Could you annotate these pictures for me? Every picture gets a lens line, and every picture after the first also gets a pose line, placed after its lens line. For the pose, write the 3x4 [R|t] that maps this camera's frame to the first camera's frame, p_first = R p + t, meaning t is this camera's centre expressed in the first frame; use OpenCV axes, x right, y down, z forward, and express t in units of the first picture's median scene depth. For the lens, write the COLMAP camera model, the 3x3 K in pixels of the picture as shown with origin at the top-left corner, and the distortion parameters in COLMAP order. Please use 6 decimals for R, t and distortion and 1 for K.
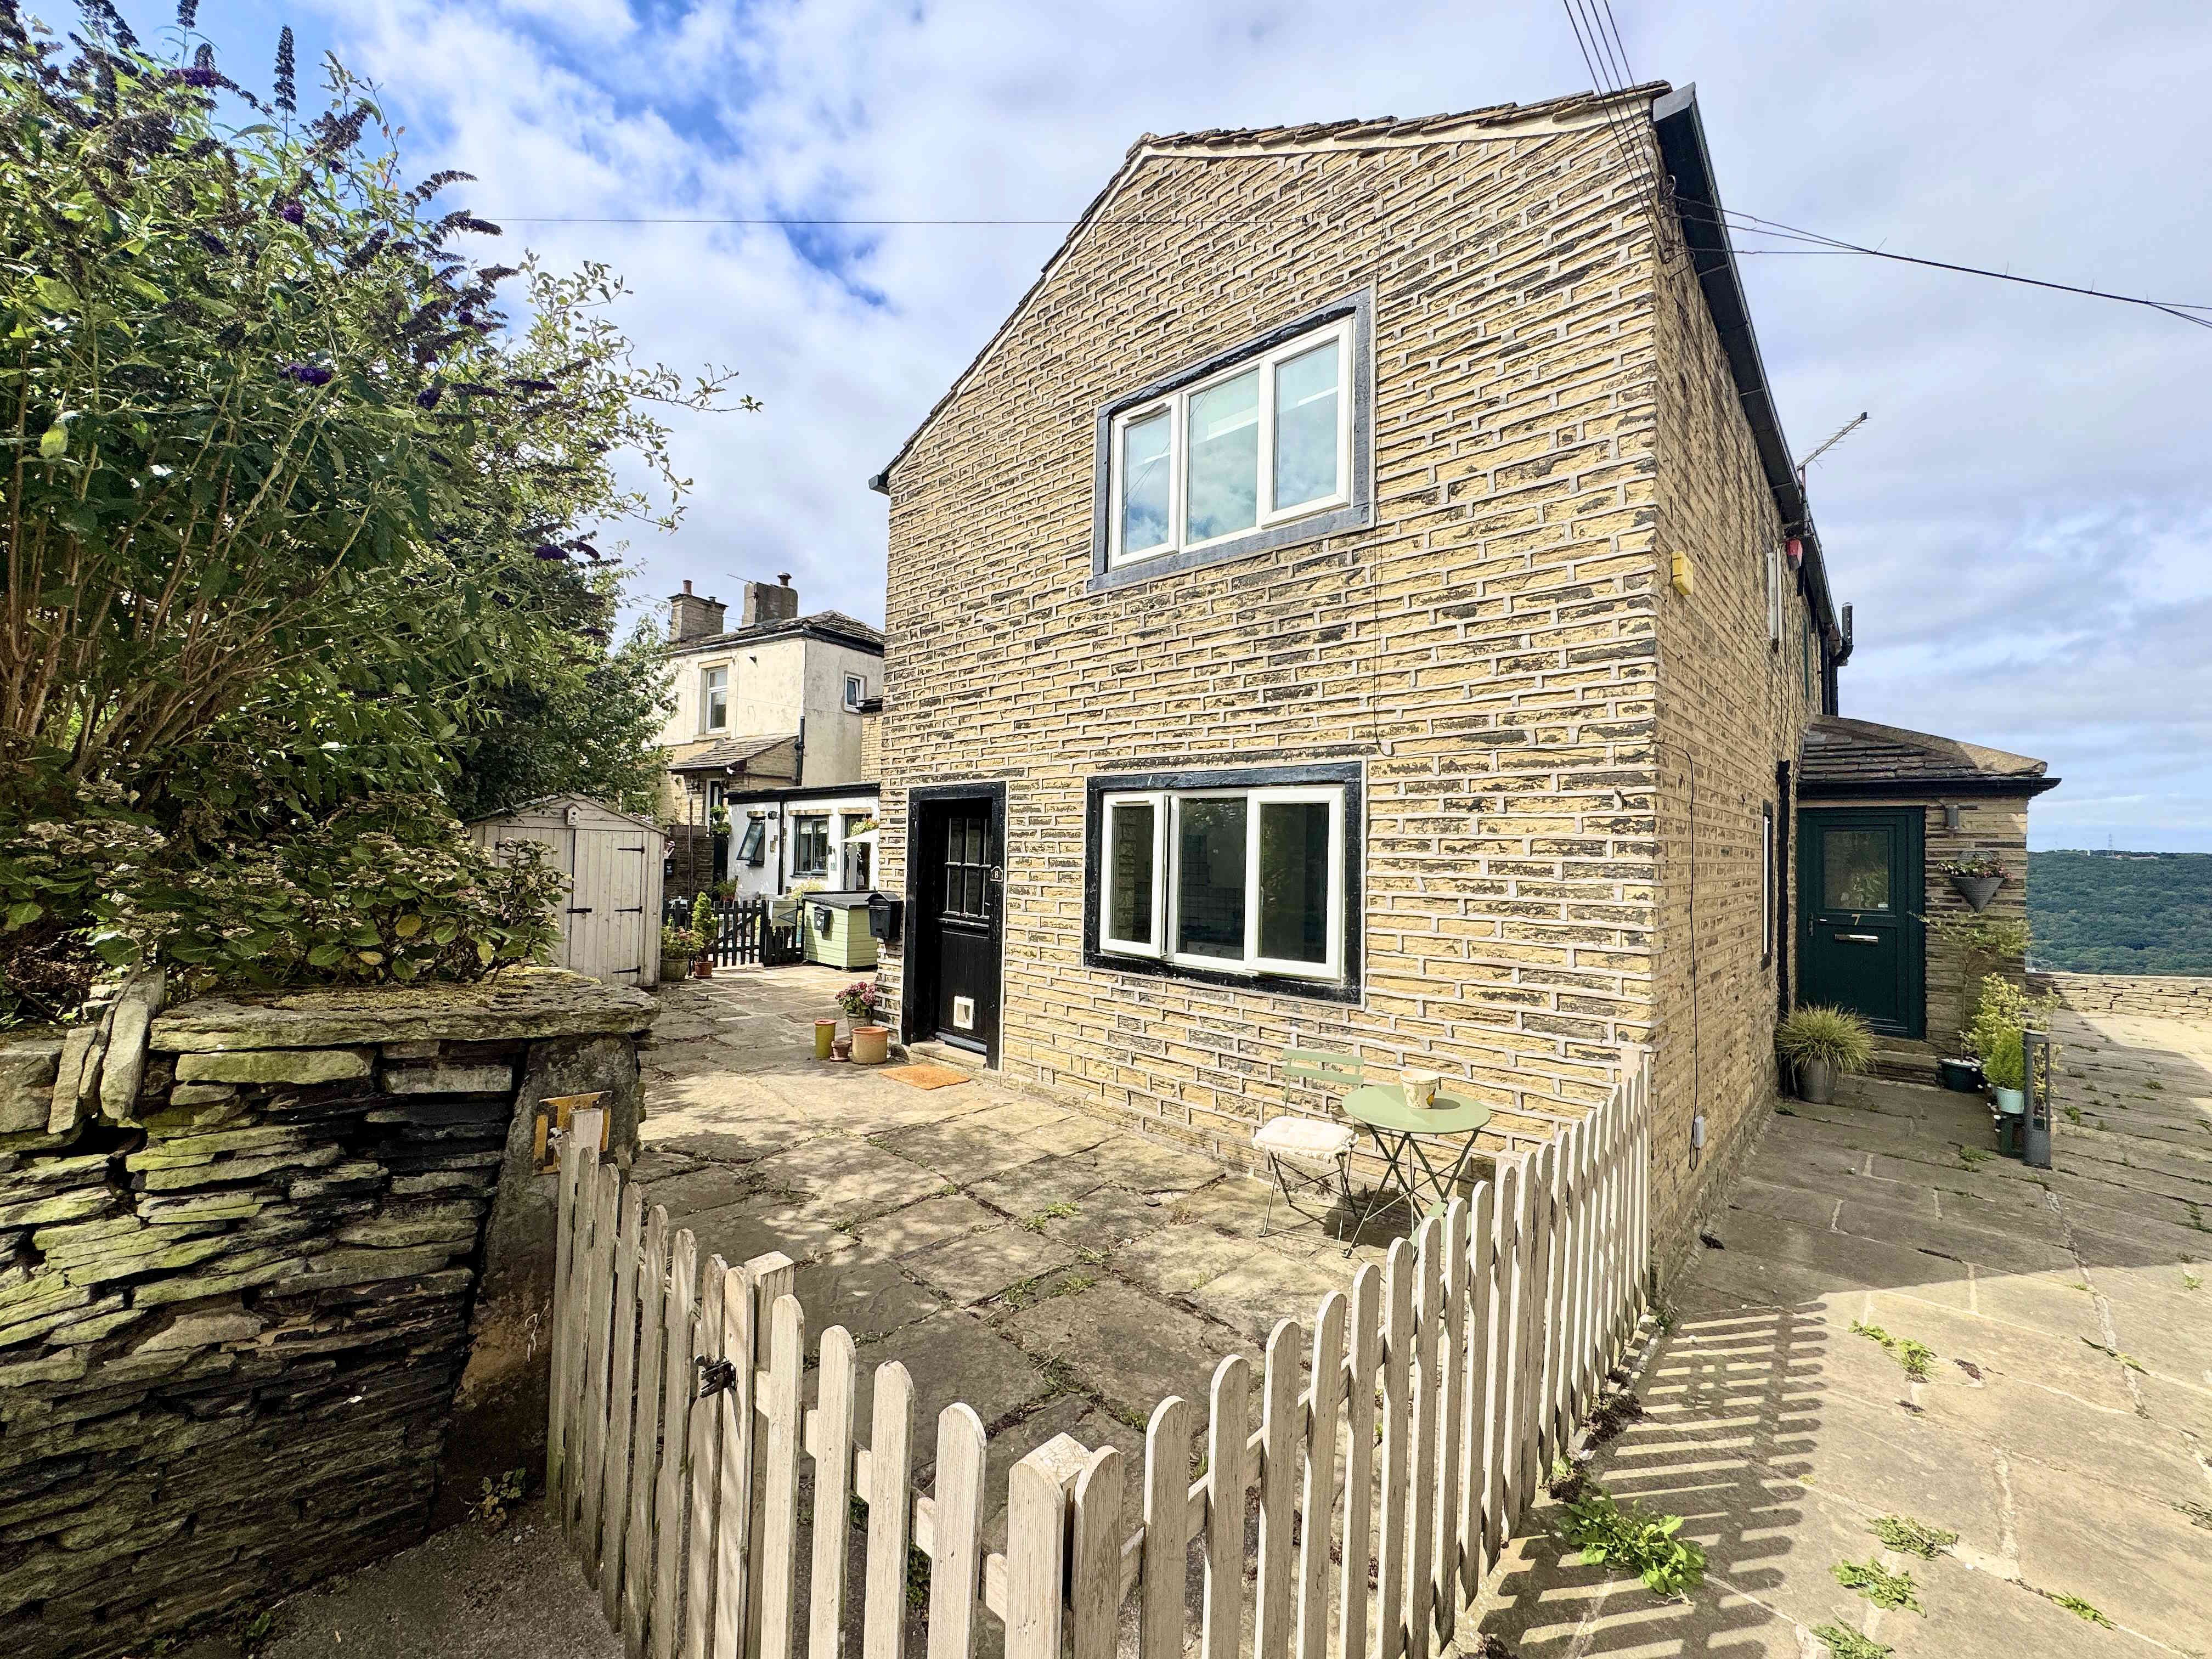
lens RADIAL K [[877.9, 0, 1107.2], [0, 877.9, 827.8], [0, 0, 1]] dist [-0.006588, 0.000929]
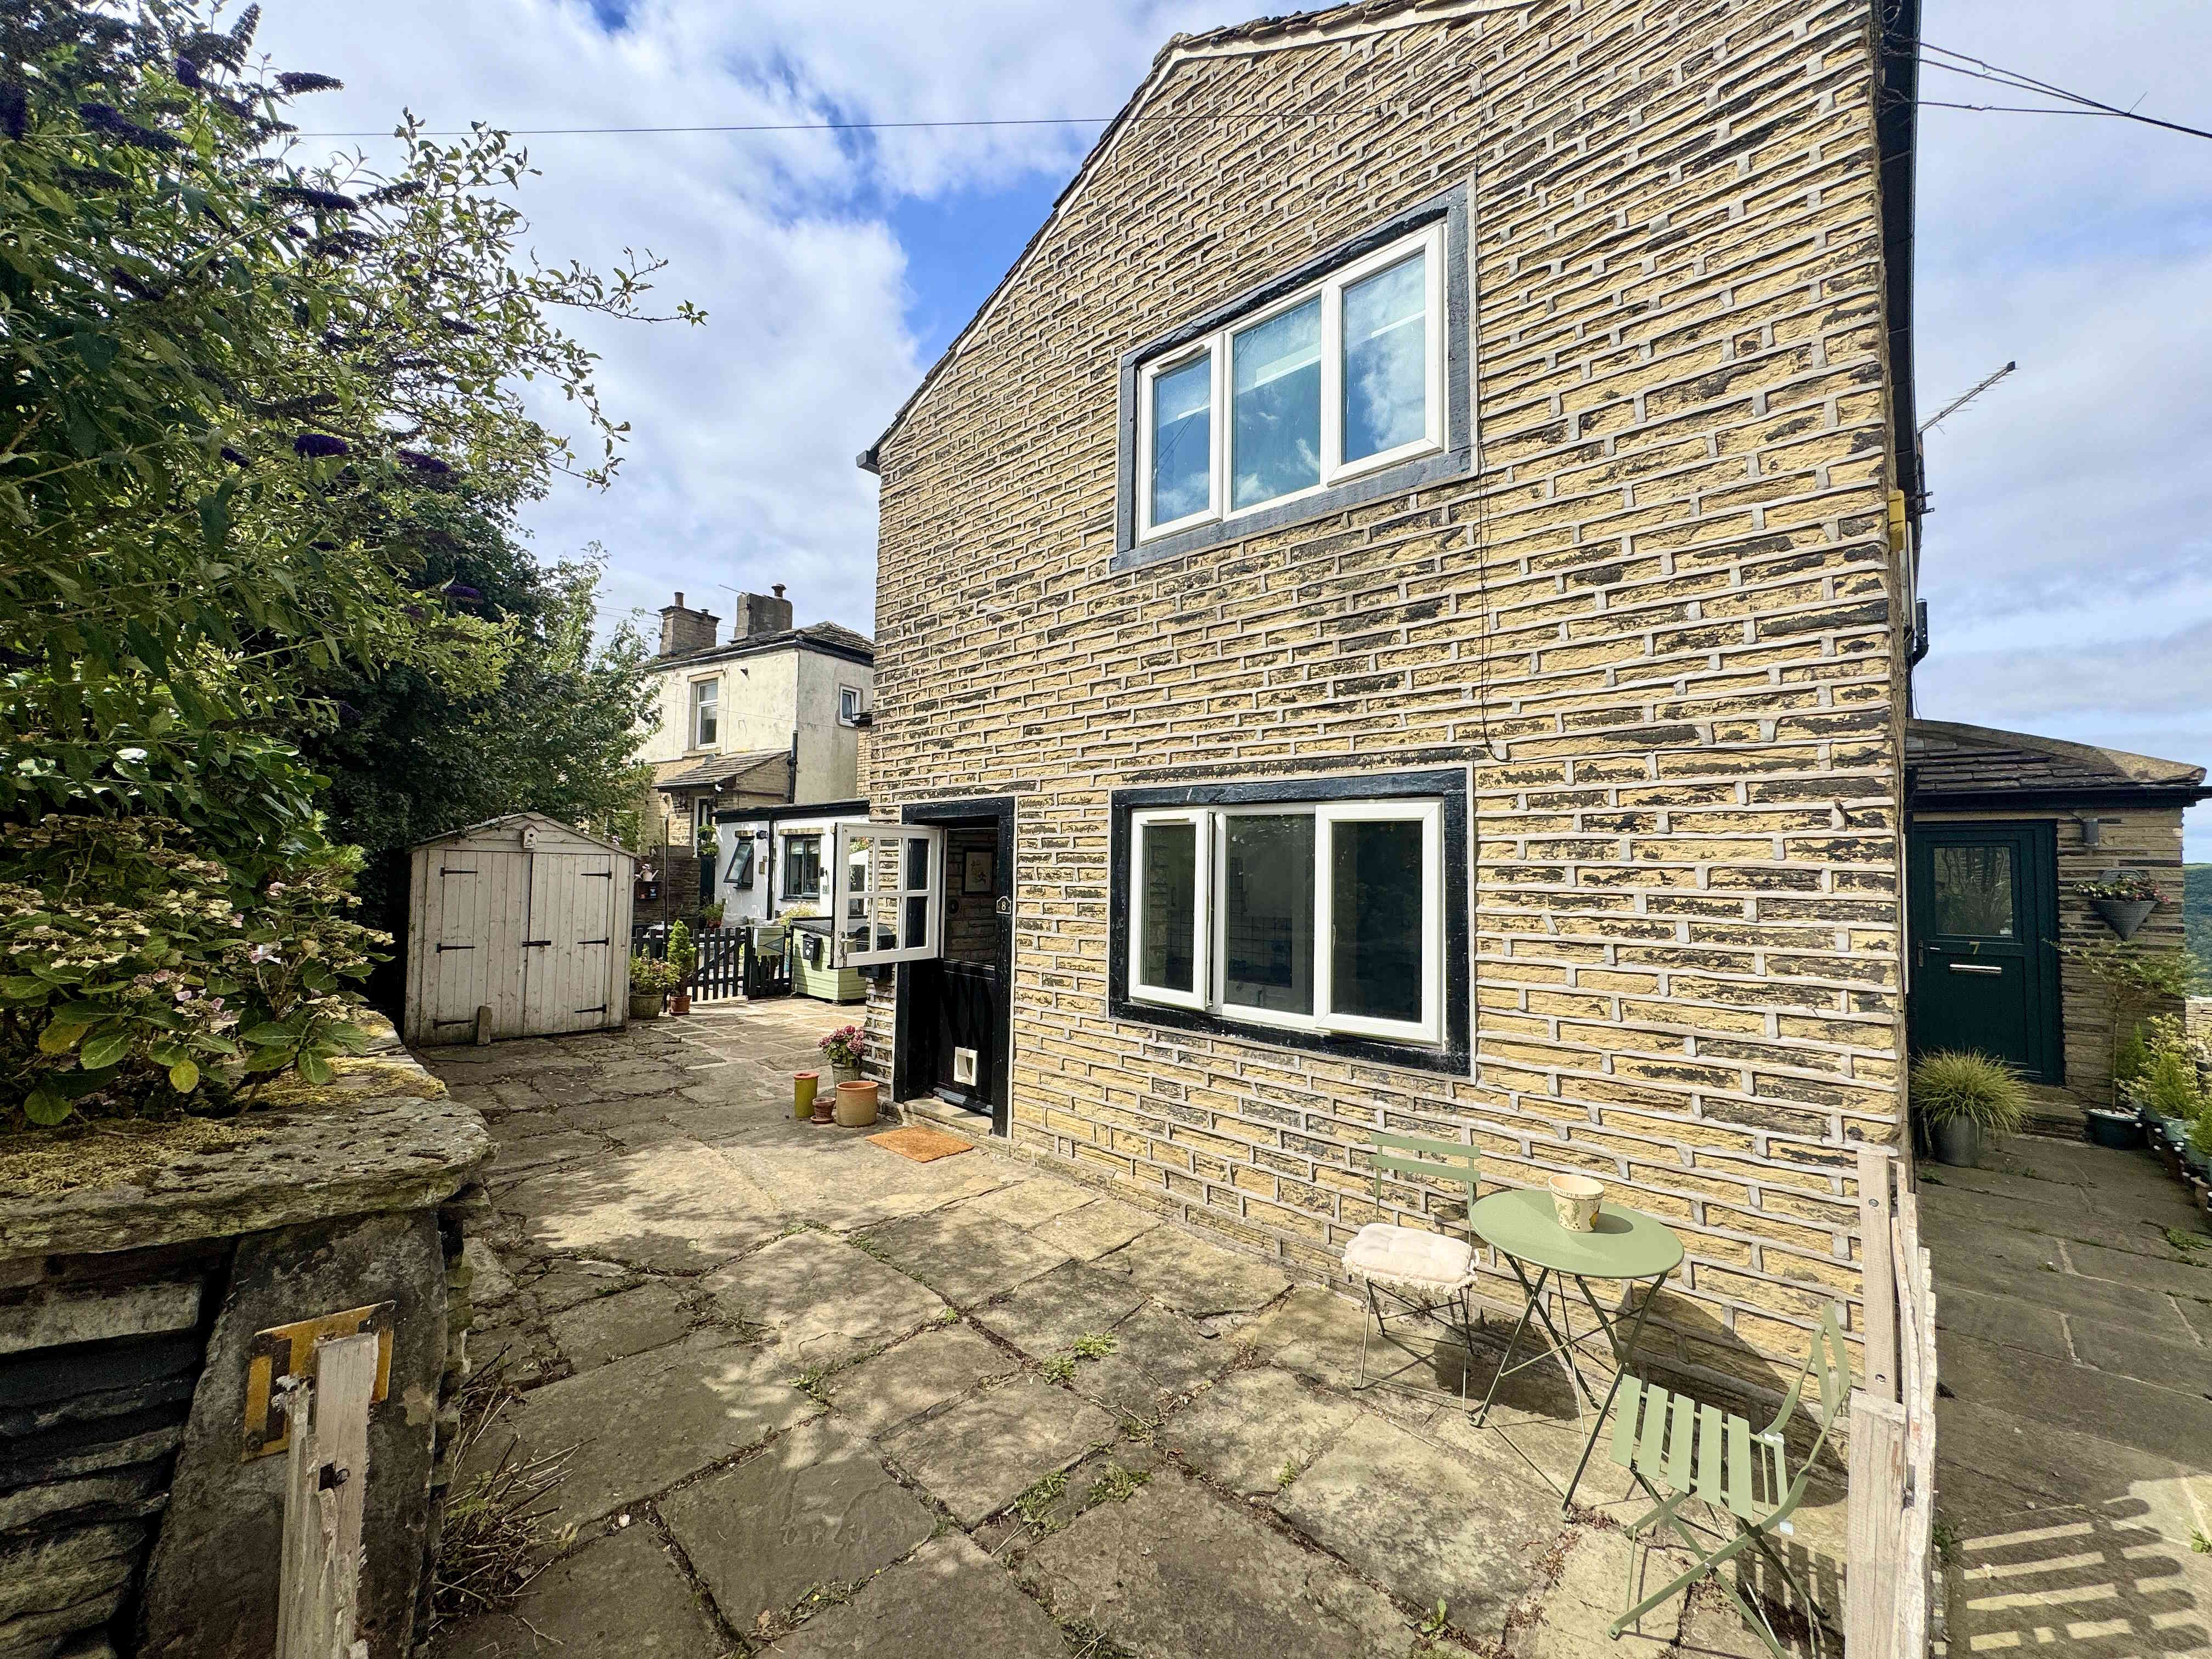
lens RADIAL K [[877.9, 0, 1102.1], [0, 877.9, 832.7], [0, 0, 1]] dist [-0.006588, 0.000929]
pose [[0.999970, -0.005024, -0.005823, -0.033560], [0.004947, 0.999903, -0.013055, -0.008276], [0.005888, 0.013025, 0.999898, 0.195485]]
